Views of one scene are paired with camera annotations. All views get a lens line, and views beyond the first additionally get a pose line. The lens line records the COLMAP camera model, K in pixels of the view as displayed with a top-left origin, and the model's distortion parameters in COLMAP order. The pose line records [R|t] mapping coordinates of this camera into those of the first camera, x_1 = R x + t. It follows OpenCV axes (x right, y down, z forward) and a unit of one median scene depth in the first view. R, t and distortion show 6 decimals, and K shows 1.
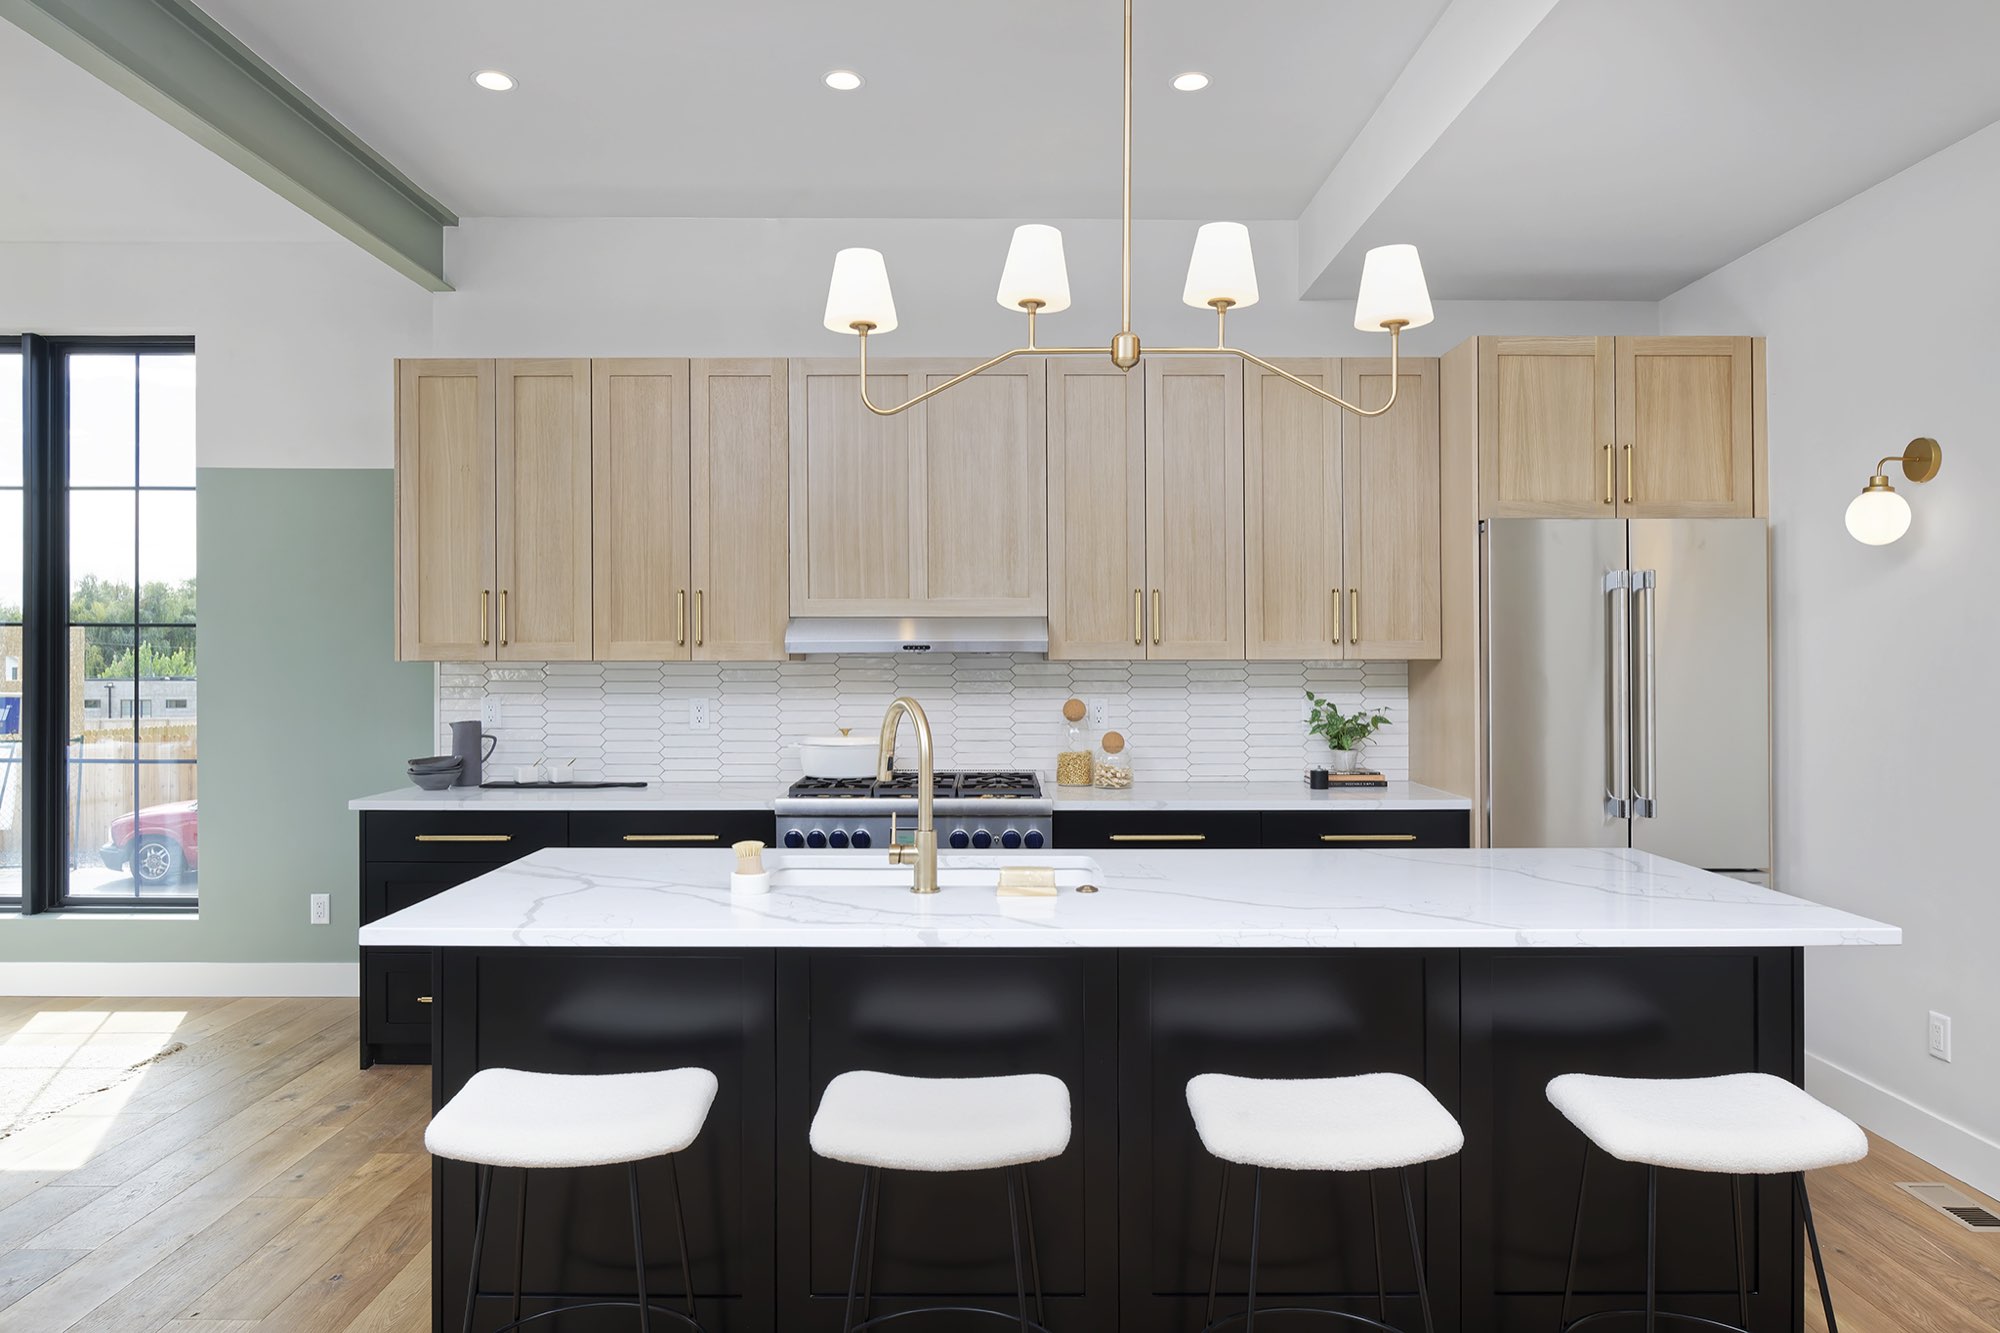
lens RADIAL K [[1333.9, 0, 976.2], [0, 1333.9, 637.1], [0, 0, 1]] dist [-0.006189, 0.002306]
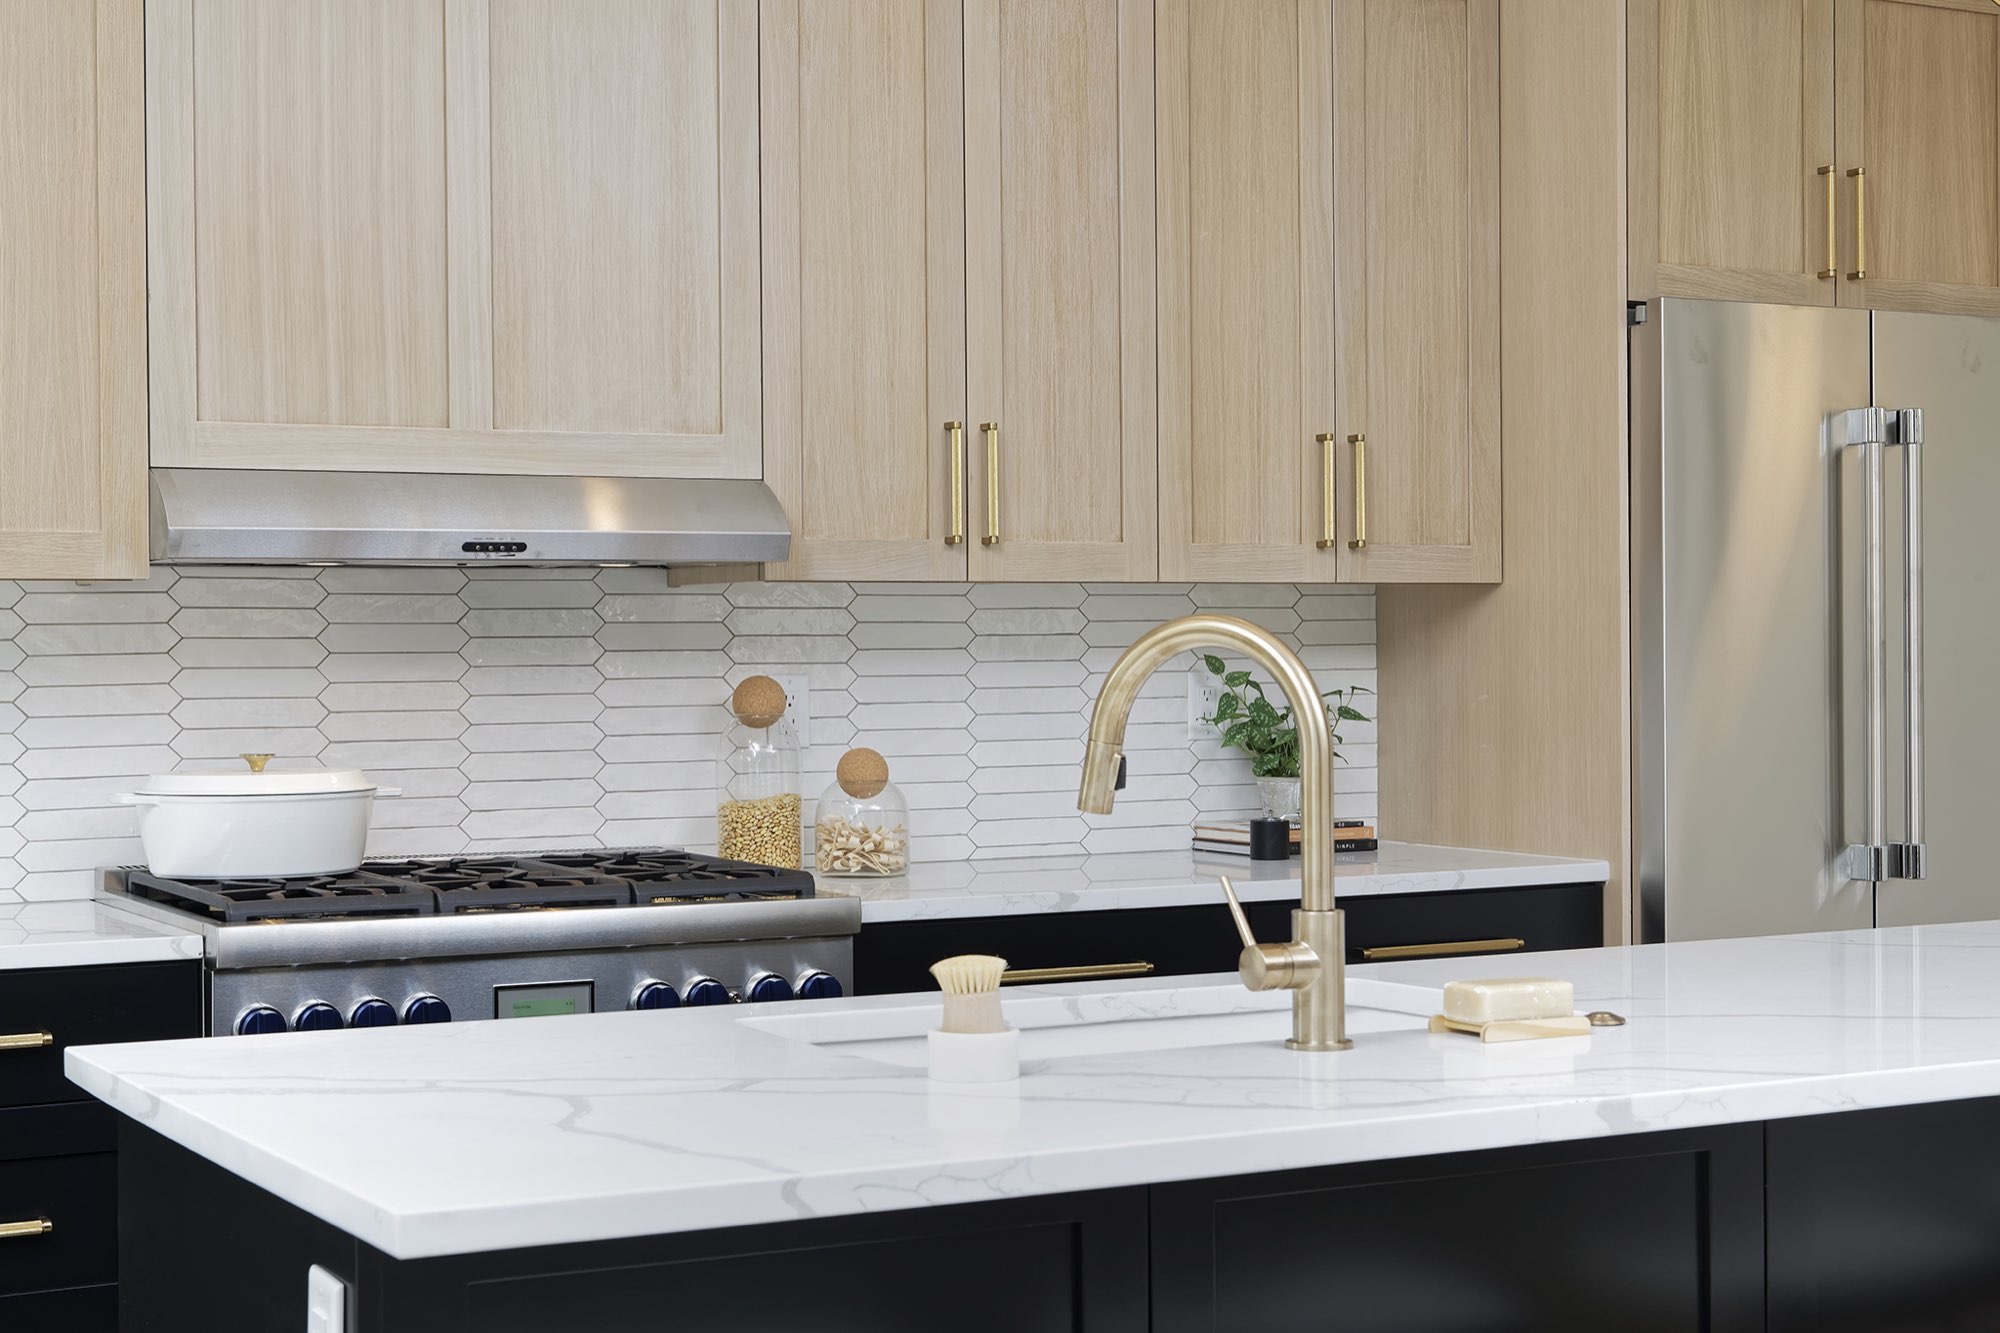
lens RADIAL K [[3147.3, 0, 996.7], [0, 3147.3, 667.0], [0, 0, 1]] dist [0.011601, 0.000000]
pose [[0.869914, -0.007575, 0.493146, -0.378566], [-0.001437, 0.999839, 0.017892, 0.026596], [-0.493202, -0.016273, 0.869763, 0.083377]]
